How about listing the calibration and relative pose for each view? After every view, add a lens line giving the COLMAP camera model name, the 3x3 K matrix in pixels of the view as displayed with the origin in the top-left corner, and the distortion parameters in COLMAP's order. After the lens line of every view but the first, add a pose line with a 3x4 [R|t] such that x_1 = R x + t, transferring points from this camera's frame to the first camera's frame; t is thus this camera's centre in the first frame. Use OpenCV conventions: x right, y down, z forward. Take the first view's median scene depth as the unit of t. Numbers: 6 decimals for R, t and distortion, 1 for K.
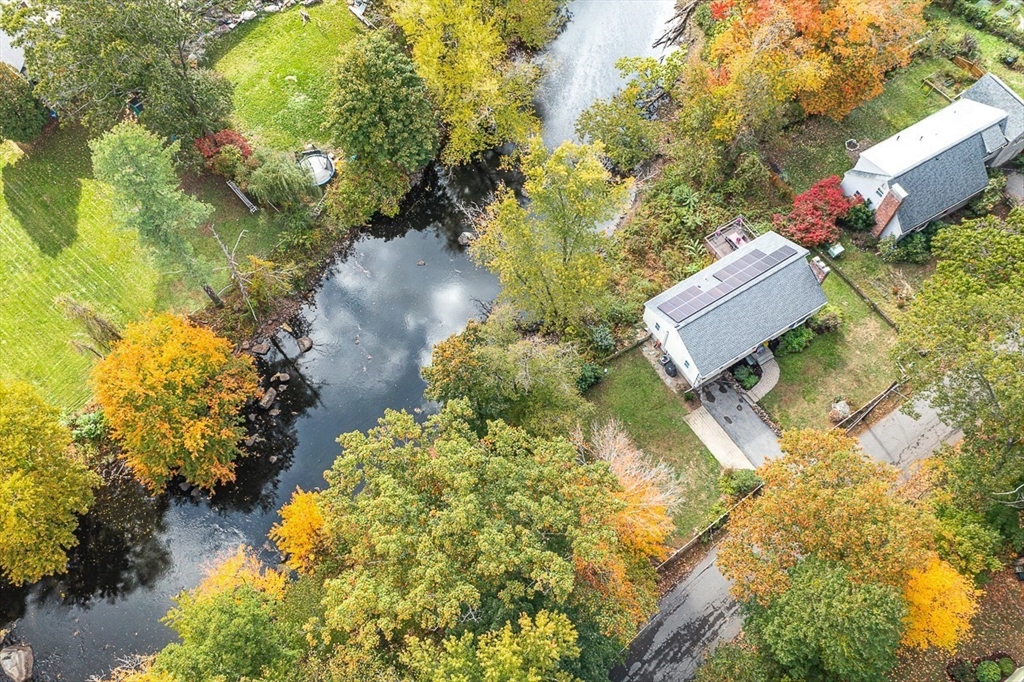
lens RADIAL K [[815.2, 0, 512.0], [0, 815.2, 341.0], [0, 0, 1]] dist [-0.007588, 0.160282]
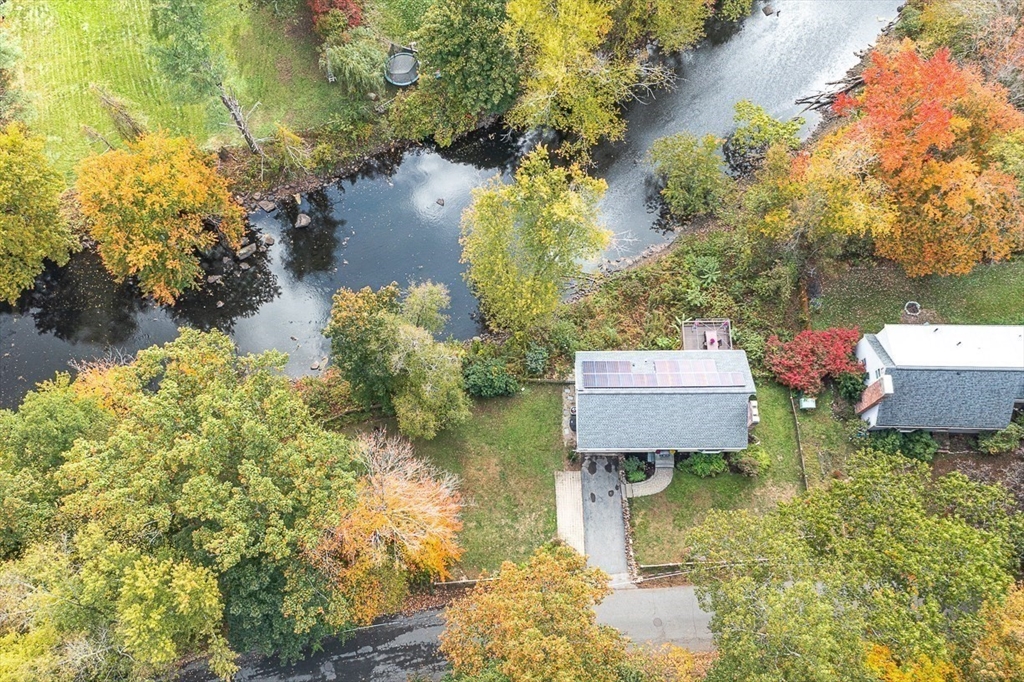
lens RADIAL K [[815.2, 0, 512.0], [0, 815.2, 341.0], [0, 0, 1]] dist [-0.007588, 0.160282]
pose [[0.849898, 0.495273, -0.179939, 0.252063], [-0.468261, 0.866456, 0.173163, -0.179351], [0.241673, -0.062913, 0.968316, 0.042335]]
